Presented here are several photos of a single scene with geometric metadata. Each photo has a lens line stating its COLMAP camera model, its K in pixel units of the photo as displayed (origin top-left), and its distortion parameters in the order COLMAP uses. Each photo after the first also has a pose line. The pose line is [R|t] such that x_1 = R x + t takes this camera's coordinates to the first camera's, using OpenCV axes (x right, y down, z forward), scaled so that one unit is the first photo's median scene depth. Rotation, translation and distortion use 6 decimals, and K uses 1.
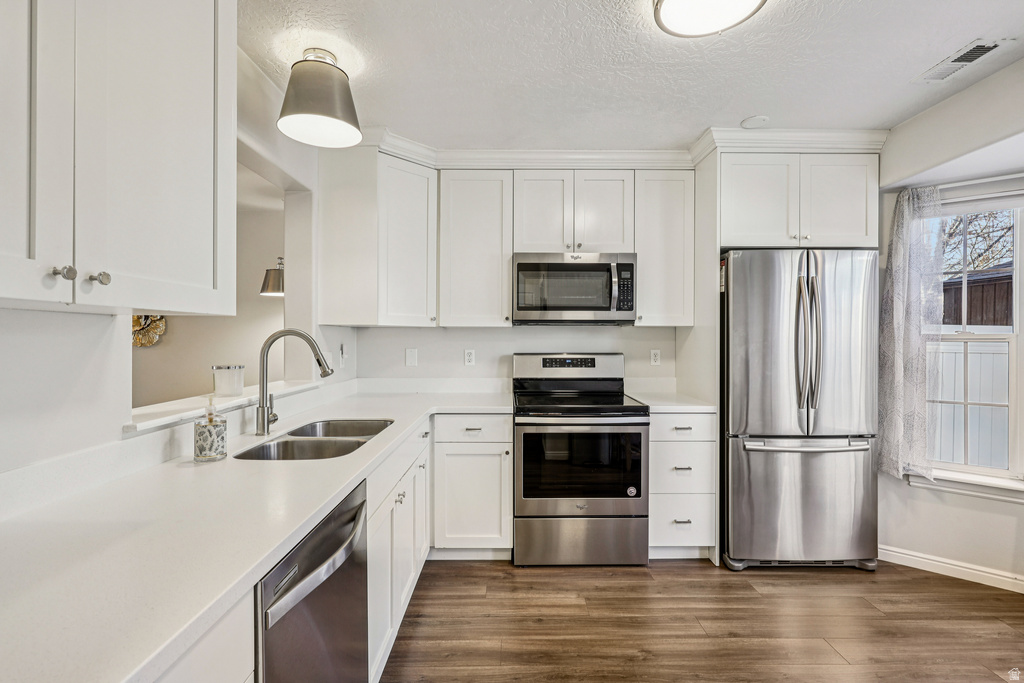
lens RADIAL K [[462.6, 0, 513.7], [0, 462.6, 343.3], [0, 0, 1]] dist [0.001070, 0.002354]
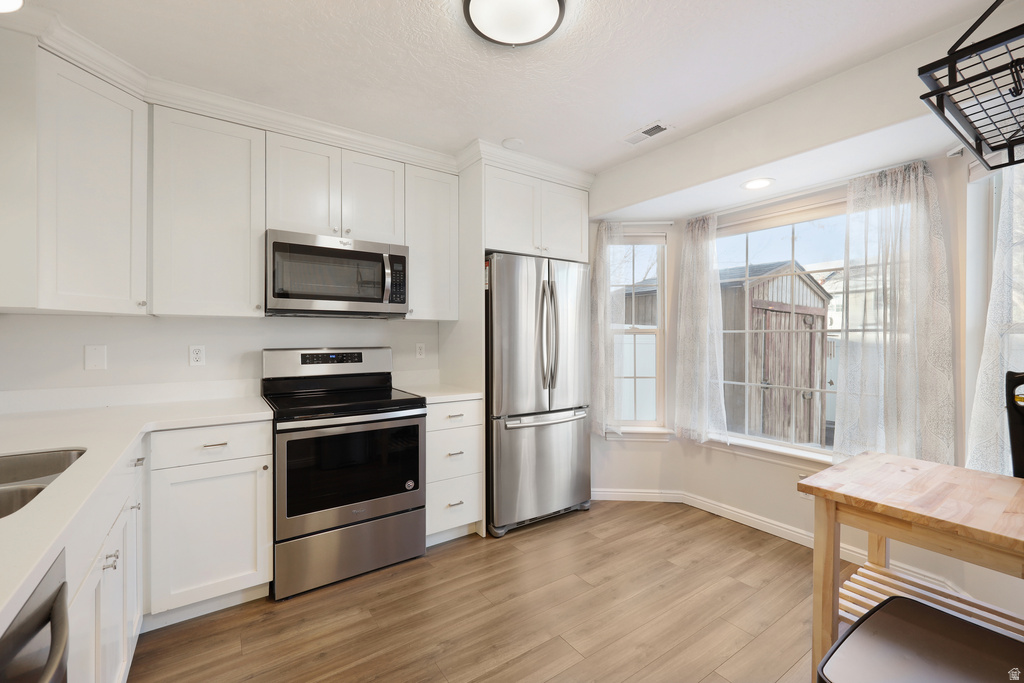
lens RADIAL K [[439.9, 0, 518.4], [0, 439.9, 337.5], [0, 0, 1]] dist [0.009525, -0.001781]
pose [[0.821303, -0.003182, 0.570484, -0.092594], [0.007108, 0.999964, -0.004656, 0.010063], [-0.570448, 0.007879, 0.821296, 0.089328]]
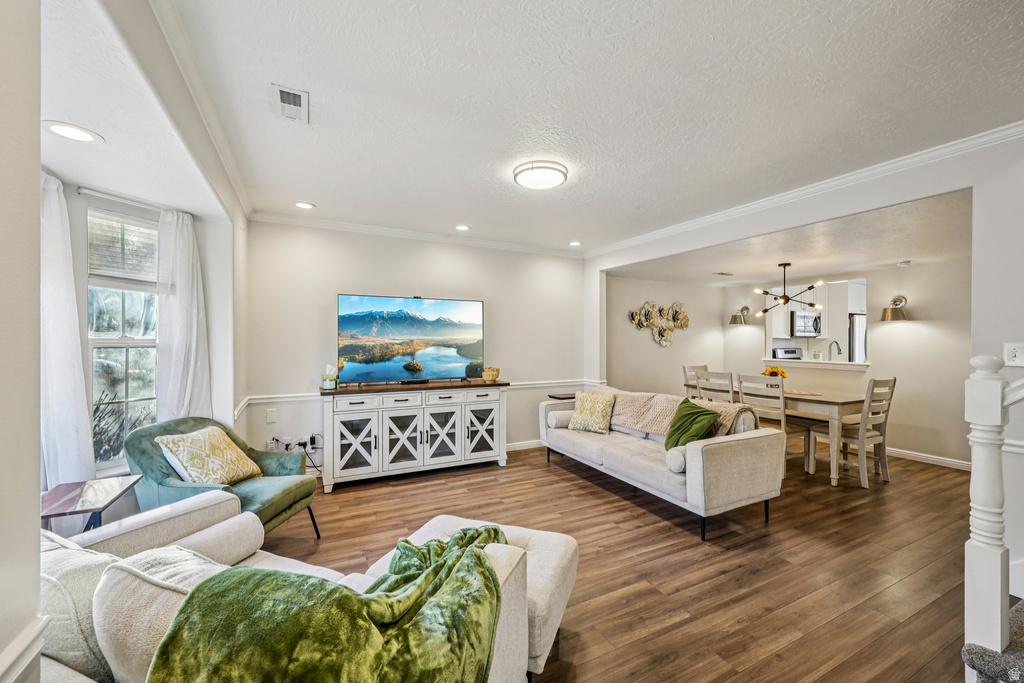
lens RADIAL K [[419.5, 0, 510.4], [0, 419.5, 342.5], [0, 0, 1]] dist [-0.000790, 0.000000]
pose [[0.894474, 0.000005, 0.447121, -2.843742], [0.002041, 0.999990, -0.004095, -0.005997], [-0.447116, 0.004575, 0.894464, -0.489539]]
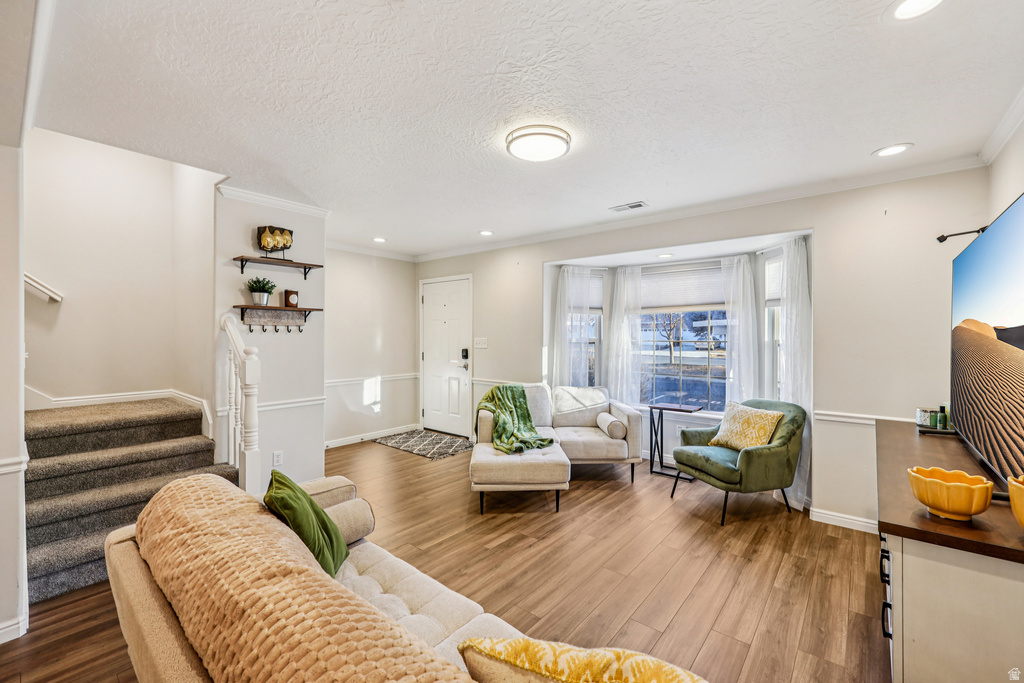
lens RADIAL K [[419.5, 0, 515.3], [0, 419.5, 336.5], [0, 0, 1]] dist [-0.000790, 0.000000]
pose [[-0.639055, -0.005201, -0.769144, -1.552596], [-0.013949, 0.999891, 0.004828, -0.024061], [0.769035, 0.013814, -0.639058, 0.992155]]
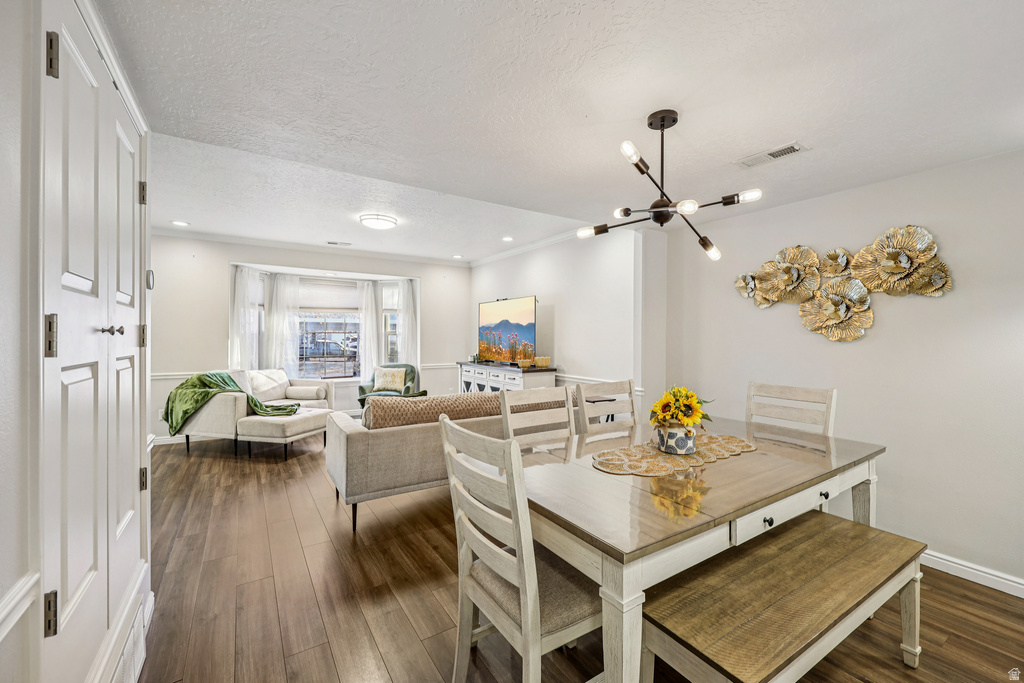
lens RADIAL K [[419.5, 0, 515.9], [0, 419.5, 337.3], [0, 0, 1]] dist [-0.000790, 0.000000]
pose [[0.535125, 0.005522, -0.844755, -0.592055], [-0.014043, 0.999899, -0.002360, 0.012876], [0.844656, 0.013126, 0.535148, 0.021168]]
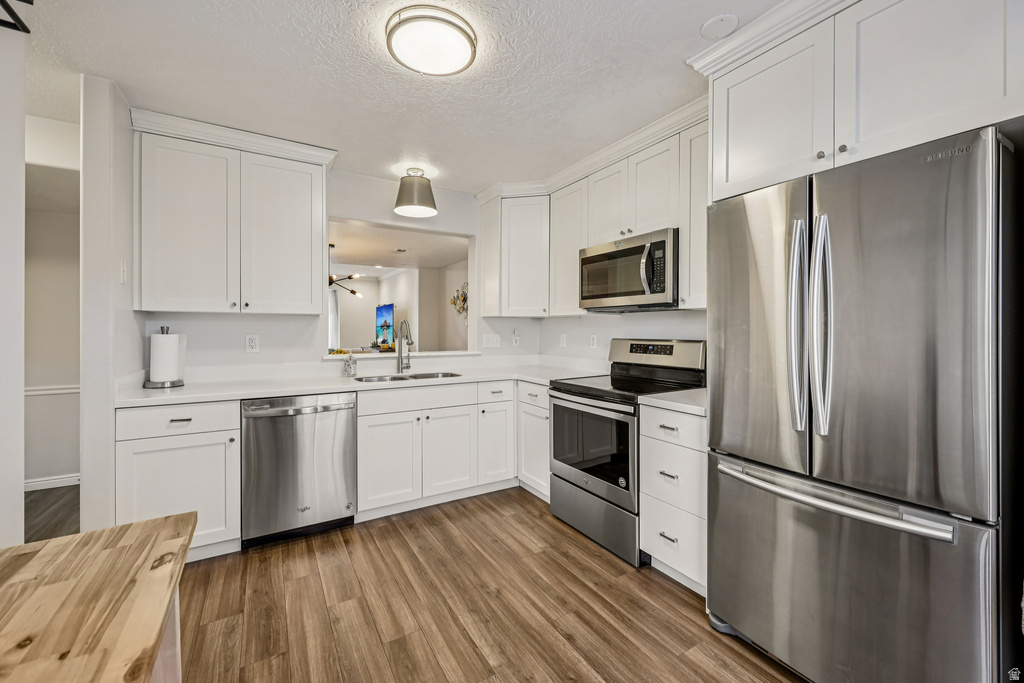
lens RADIAL K [[419.5, 0, 519.6], [0, 419.5, 331.8], [0, 0, 1]] dist [-0.000790, 0.000000]
pose [[0.509029, 0.005188, -0.860734, 0.901249], [-0.012522, 0.999921, -0.001378, 0.012673], [0.860658, 0.011480, 0.509053, 0.374346]]
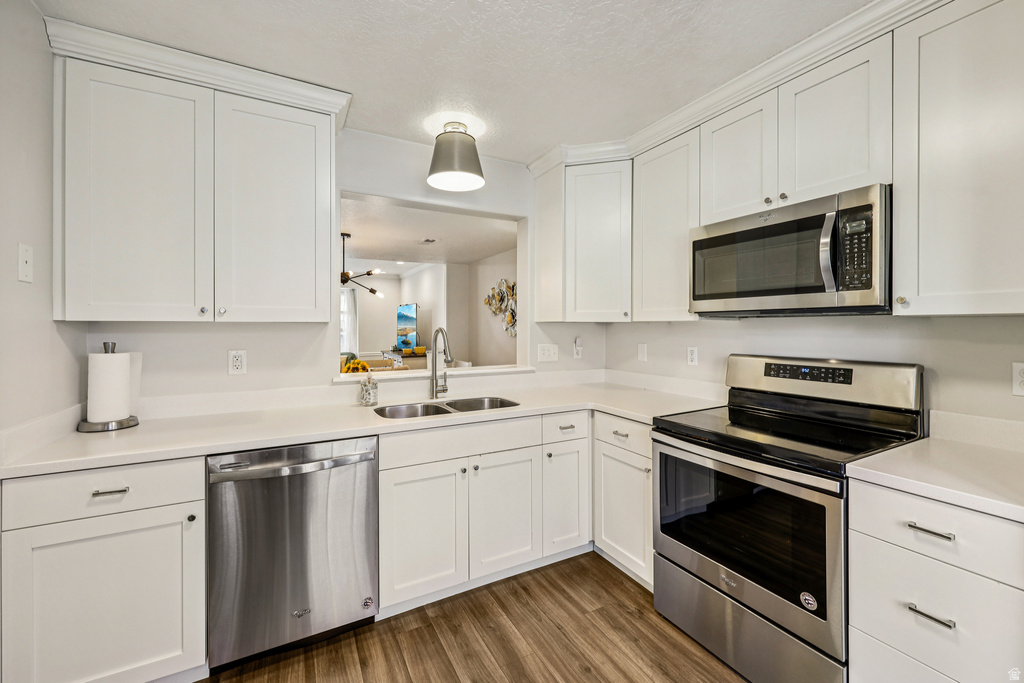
lens RADIAL K [[419.5, 0, 516.7], [0, 419.5, 328.3], [0, 0, 1]] dist [-0.000790, 0.000000]
pose [[0.468185, 0.001322, -0.883629, 0.553906], [-0.010239, 0.999940, -0.003929, -0.017809], [0.883571, 0.010887, 0.468170, 0.428128]]
